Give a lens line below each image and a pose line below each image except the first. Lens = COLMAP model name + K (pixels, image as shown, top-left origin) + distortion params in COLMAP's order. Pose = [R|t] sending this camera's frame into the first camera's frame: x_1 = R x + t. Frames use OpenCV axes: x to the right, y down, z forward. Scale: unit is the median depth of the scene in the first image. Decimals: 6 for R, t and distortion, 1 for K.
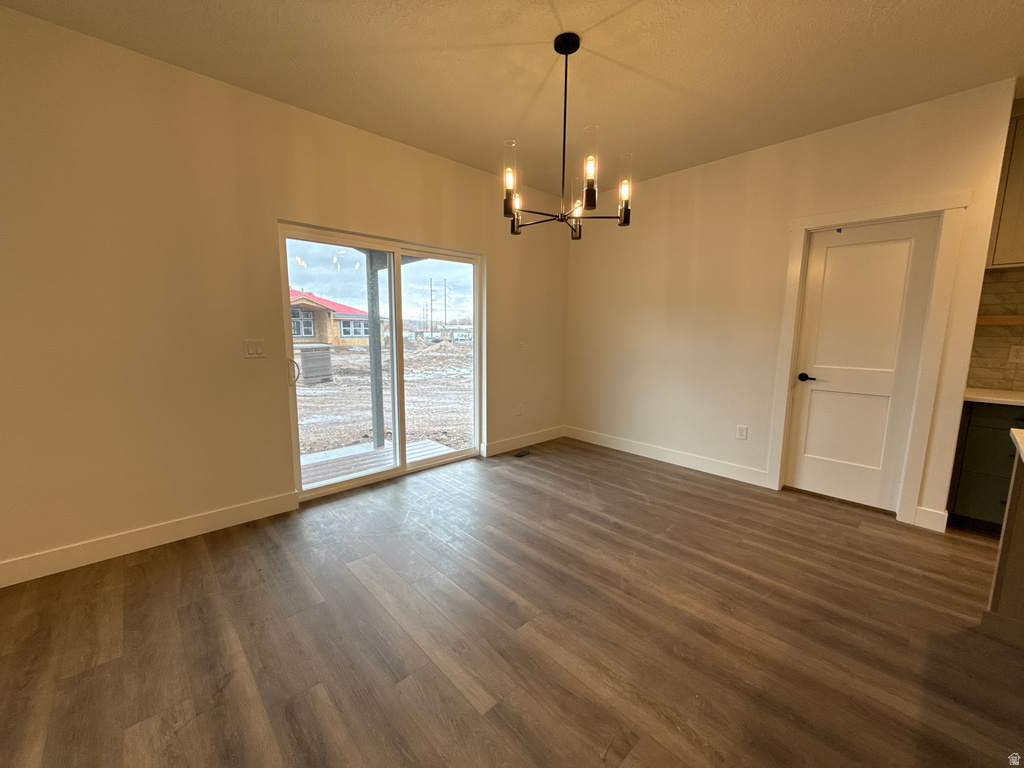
lens RADIAL K [[407.1, 0, 511.2], [0, 407.1, 386.1], [0, 0, 1]] dist [-0.000606, 0.000240]
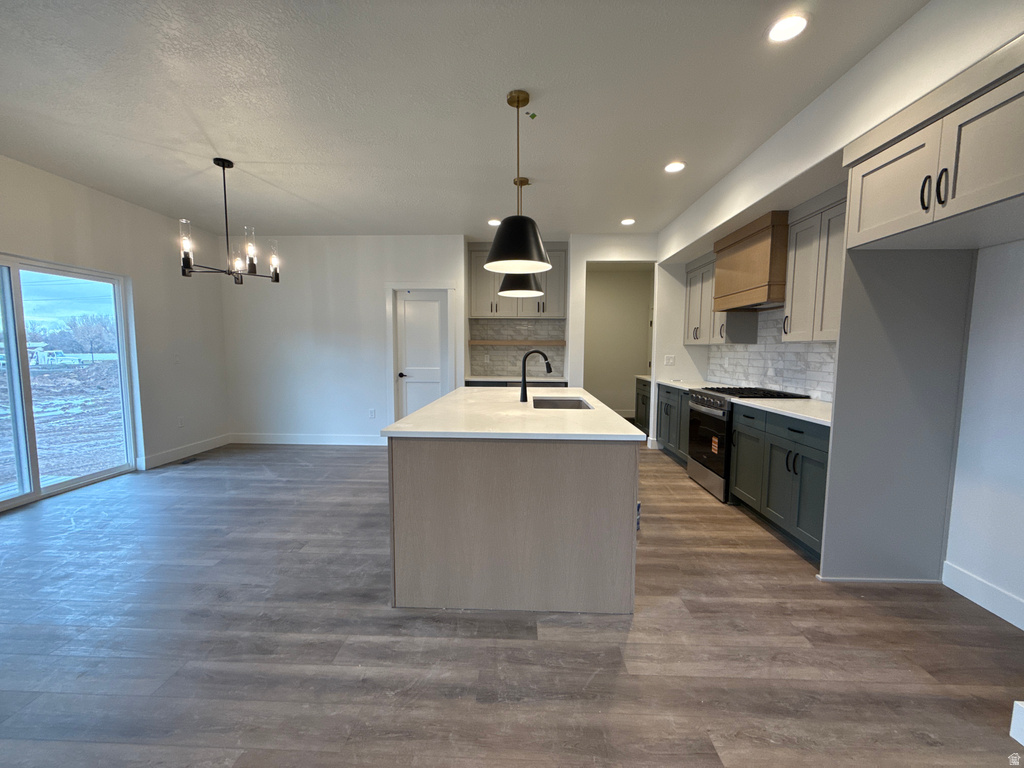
lens RADIAL K [[407.1, 0, 510.4], [0, 407.1, 386.2], [0, 0, 1]] dist [-0.000606, 0.000240]
pose [[0.710794, -0.066681, 0.700233, -0.154174], [0.098267, 0.995148, -0.004984, 0.081851], [-0.696502, 0.072353, 0.713897, -0.545730]]
